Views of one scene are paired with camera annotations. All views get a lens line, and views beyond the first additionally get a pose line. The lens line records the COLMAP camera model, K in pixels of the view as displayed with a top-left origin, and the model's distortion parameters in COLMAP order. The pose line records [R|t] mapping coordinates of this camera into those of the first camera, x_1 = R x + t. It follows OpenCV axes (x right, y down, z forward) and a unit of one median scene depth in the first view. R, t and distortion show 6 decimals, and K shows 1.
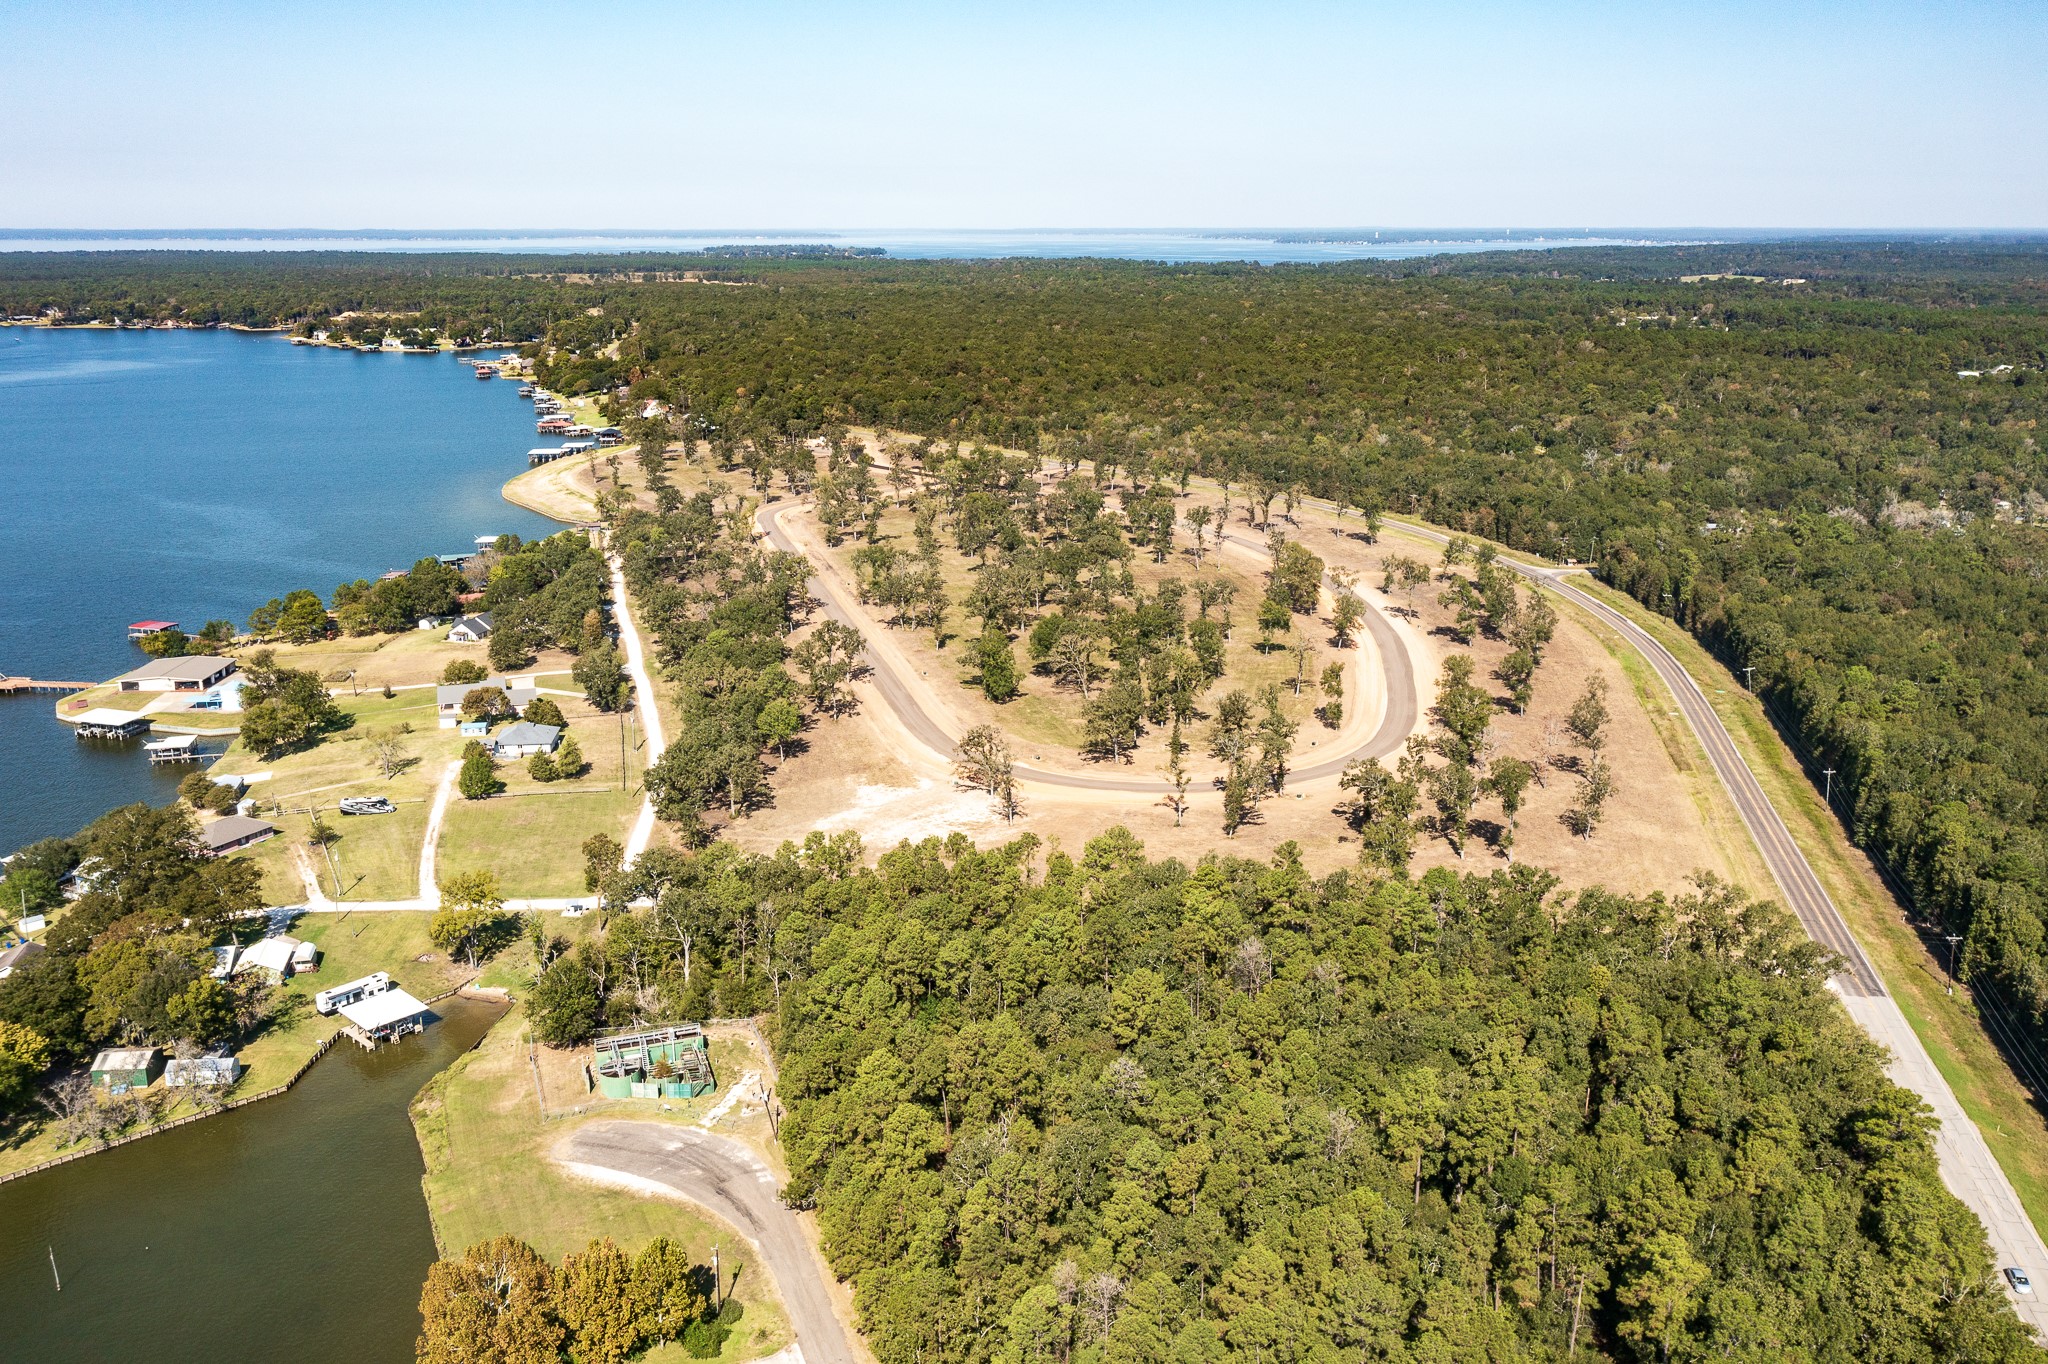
lens RADIAL K [[1679.6, 0, 1024.0], [0, 1679.6, 682.0], [0, 0, 1]] dist [-0.010222, 0.018659]
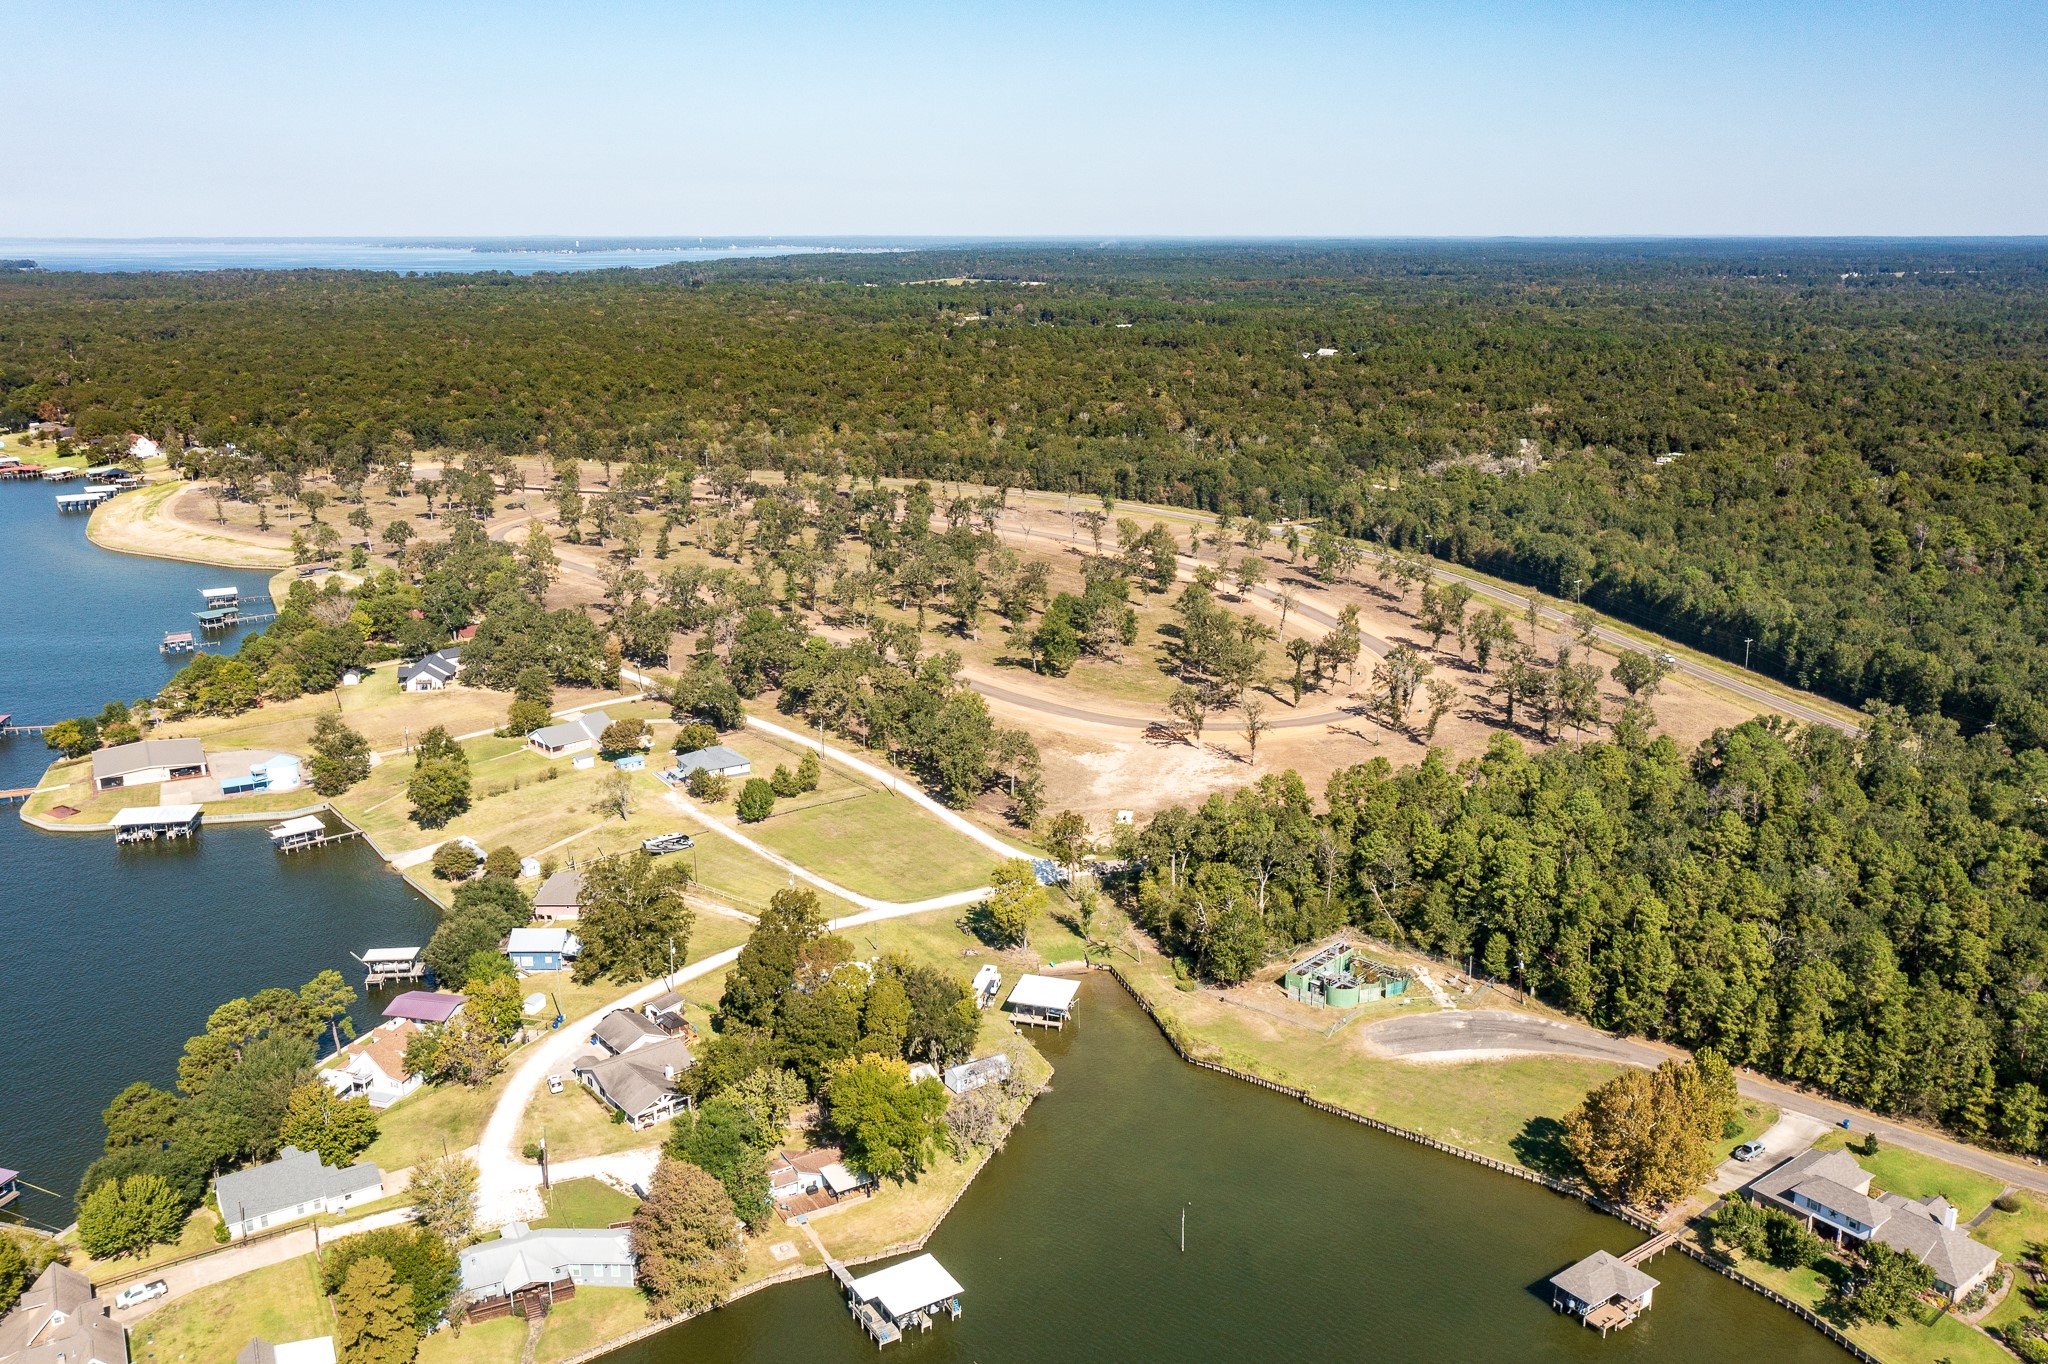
lens RADIAL K [[1679.6, 0, 1024.0], [0, 1679.6, 682.0], [0, 0, 1]] dist [-0.010222, 0.018659]
pose [[0.887375, -0.118714, 0.445503, -0.157858], [0.120800, 0.992391, 0.023829, -0.003917], [-0.444942, 0.032671, 0.894963, 0.013920]]
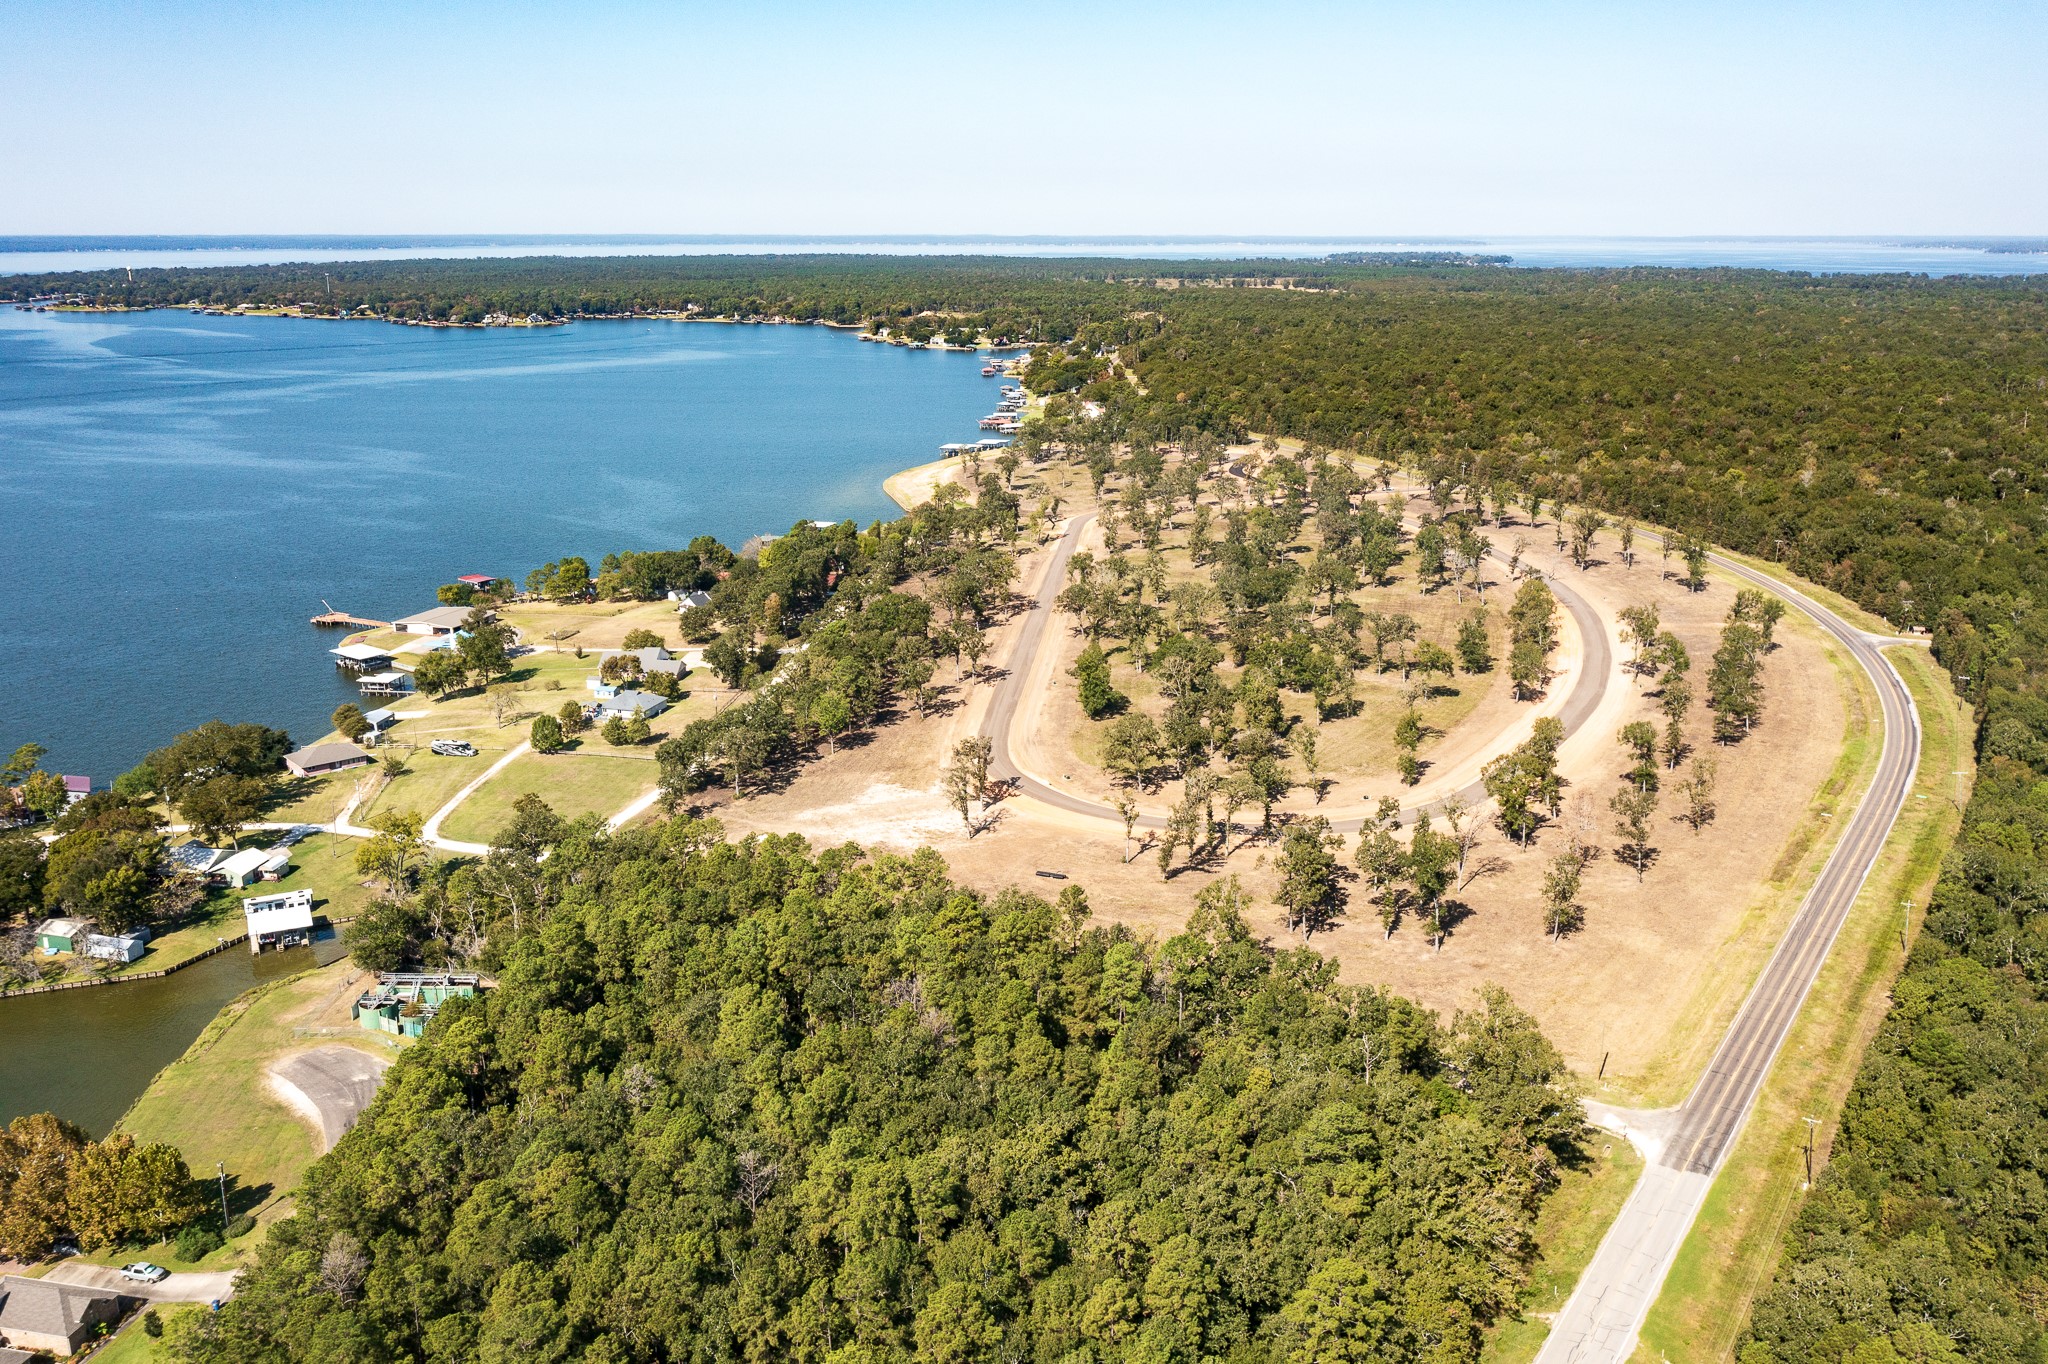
lens RADIAL K [[1679.6, 0, 1024.0], [0, 1679.6, 682.0], [0, 0, 1]] dist [-0.010222, 0.018659]
pose [[0.929463, 0.095926, -0.356226, 0.090503], [-0.097259, 0.995158, 0.014213, -0.005894], [0.355865, 0.021436, 0.934292, 0.021485]]
